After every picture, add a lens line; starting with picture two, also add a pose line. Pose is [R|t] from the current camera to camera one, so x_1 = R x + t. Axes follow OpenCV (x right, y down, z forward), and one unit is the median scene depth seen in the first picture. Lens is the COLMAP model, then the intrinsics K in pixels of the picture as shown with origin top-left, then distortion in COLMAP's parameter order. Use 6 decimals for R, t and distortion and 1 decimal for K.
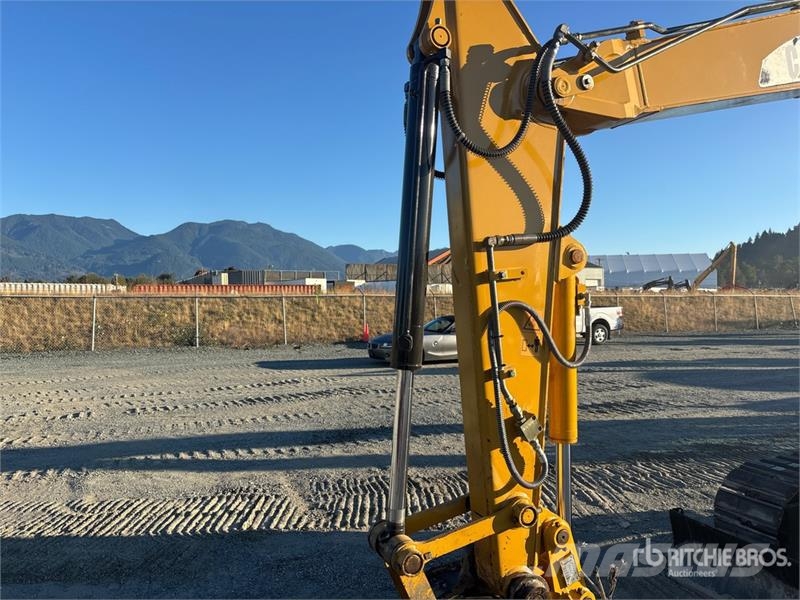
lens RADIAL K [[597.1, 0, 412.8], [0, 597.1, 298.8], [0, 0, 1]] dist [0.052610, -0.004758]
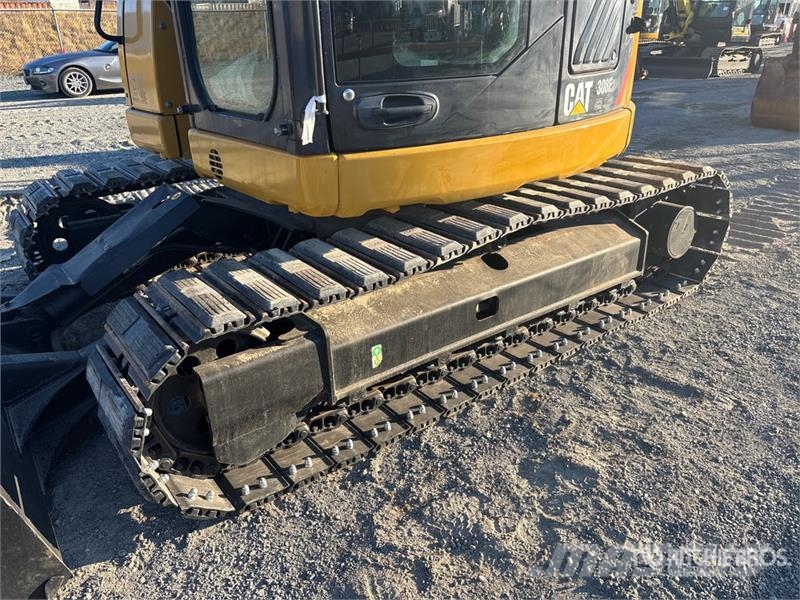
lens RADIAL K [[597.5, 0, 400.0], [0, 597.5, 300.0], [0, 0, 1]] dist [0.046018, -0.057012]
pose [[0.966942, -0.113865, 0.228162, 0.136971], [0.009173, 0.909719, 0.415123, 0.017534], [-0.254831, -0.399307, 0.880690, 0.023551]]
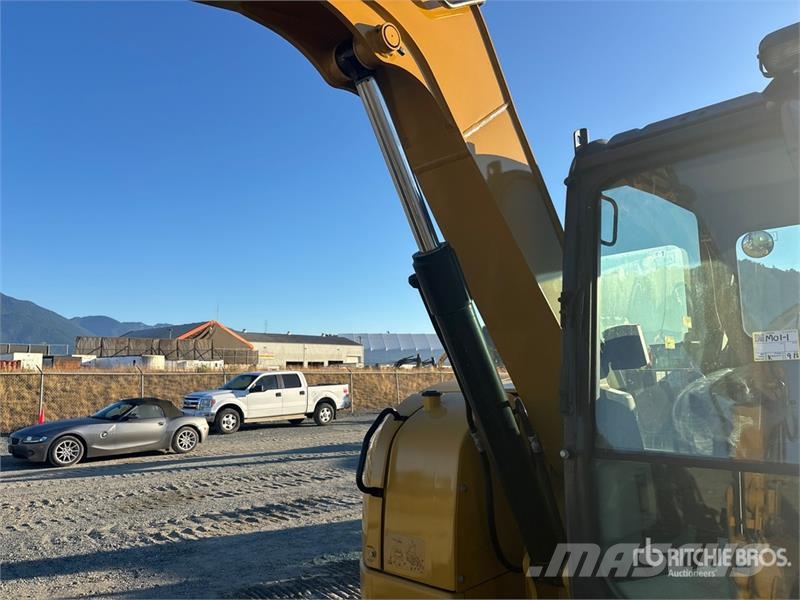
lens RADIAL K [[597.5, 0, 400.0], [0, 597.5, 300.0], [0, 0, 1]] dist [0.046018, -0.057012]
pose [[0.935559, 0.041149, 0.350764, 0.080649], [0.003210, 0.992157, -0.124955, -0.000924], [-0.353155, 0.118029, 0.928090, 0.060300]]
